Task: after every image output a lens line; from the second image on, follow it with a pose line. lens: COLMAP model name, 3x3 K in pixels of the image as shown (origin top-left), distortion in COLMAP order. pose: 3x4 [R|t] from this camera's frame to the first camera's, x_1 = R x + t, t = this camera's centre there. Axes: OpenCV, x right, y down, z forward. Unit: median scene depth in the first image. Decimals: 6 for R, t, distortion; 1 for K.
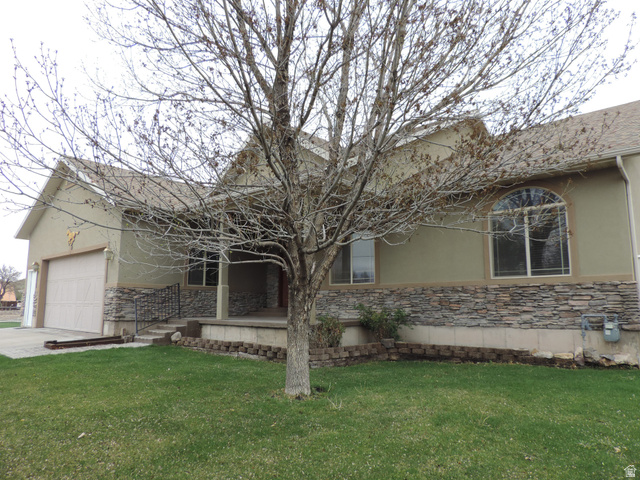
lens RADIAL K [[453.0, 0, 320.0], [0, 453.0, 240.0], [0, 0, 1]] dist [-0.030732, 0.000113]
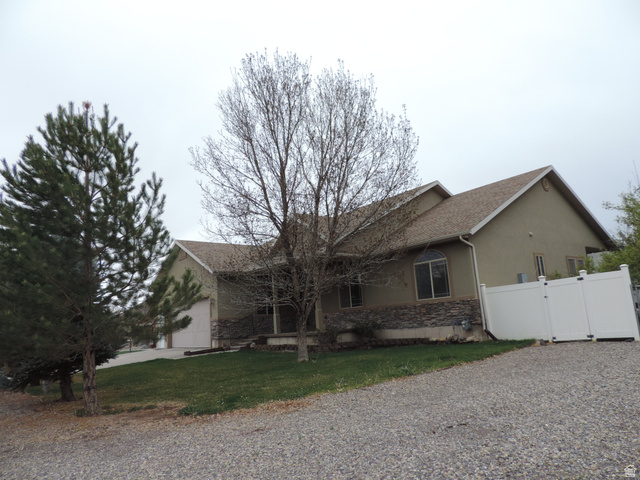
lens RADIAL K [[453.0, 0, 320.0], [0, 453.0, 240.0], [0, 0, 1]] dist [-0.030732, 0.000113]
pose [[0.984390, -0.097150, -0.146762, 0.266835], [0.091579, 0.994814, -0.044264, -0.103860], [0.150301, 0.030133, 0.988181, -0.803163]]
